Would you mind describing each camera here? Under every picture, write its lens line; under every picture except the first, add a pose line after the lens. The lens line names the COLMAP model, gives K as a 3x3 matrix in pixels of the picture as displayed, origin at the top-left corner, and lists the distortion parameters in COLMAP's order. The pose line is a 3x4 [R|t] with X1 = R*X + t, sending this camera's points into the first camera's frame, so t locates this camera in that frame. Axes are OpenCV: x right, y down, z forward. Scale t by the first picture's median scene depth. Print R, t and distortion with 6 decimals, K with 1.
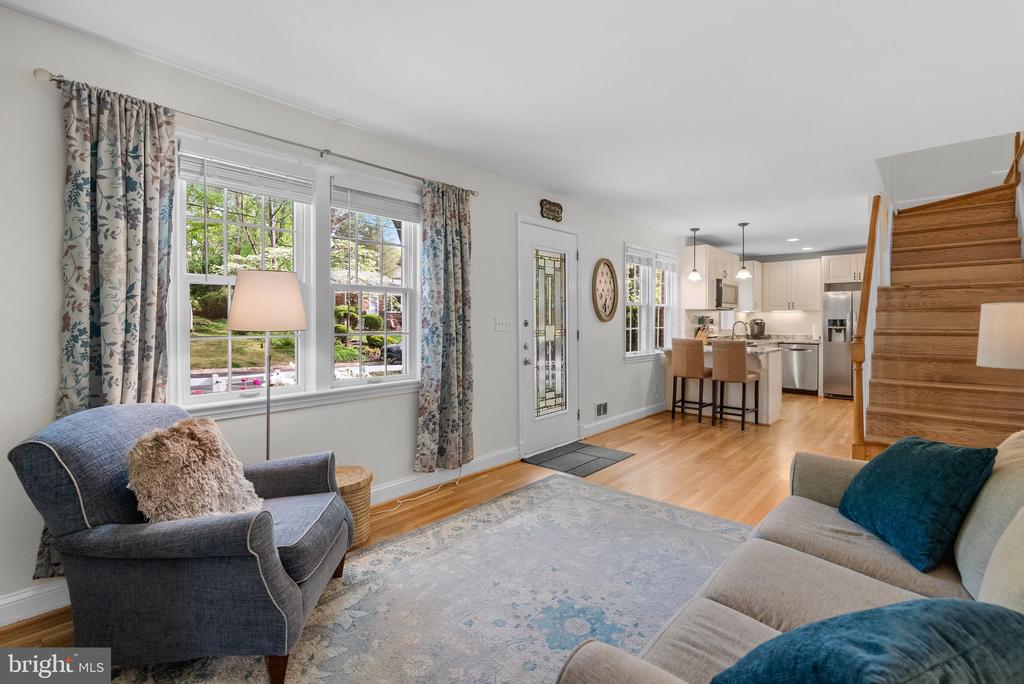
lens RADIAL K [[468.2, 0, 499.8], [0, 468.2, 326.2], [0, 0, 1]] dist [-0.000308, 0.000041]
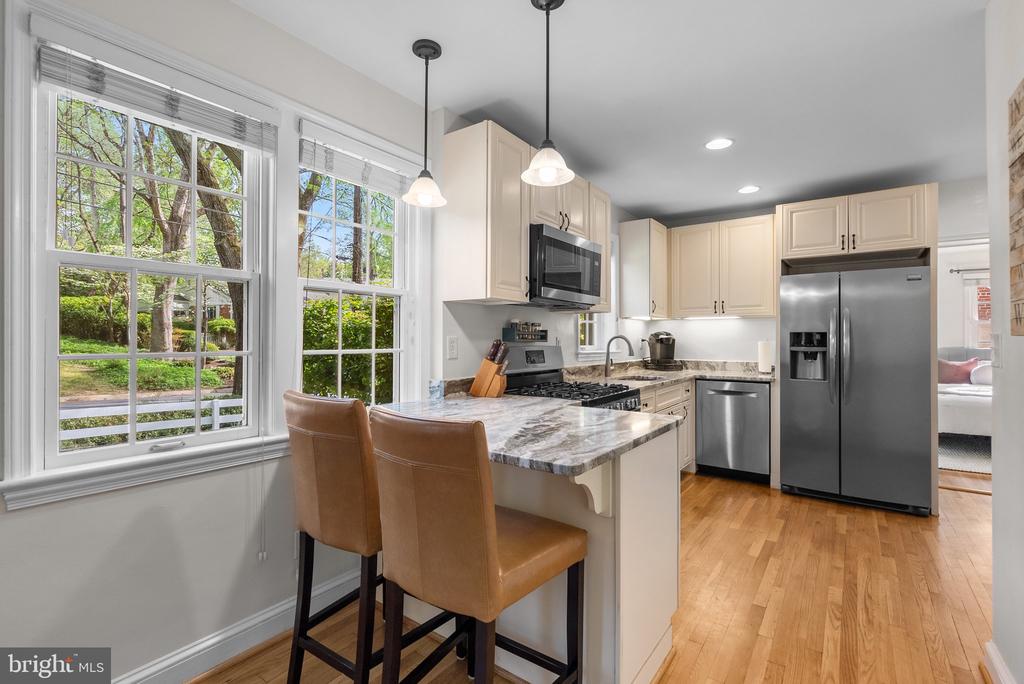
lens RADIAL K [[465.1, 0, 512.8], [0, 465.1, 340.1], [0, 0, 1]] dist [-0.002311, 0.000177]
pose [[0.992785, 0.002030, 0.119892, 0.348499], [-0.001367, 0.999983, -0.005609, -0.003158], [-0.119902, 0.005405, 0.992771, 0.540388]]
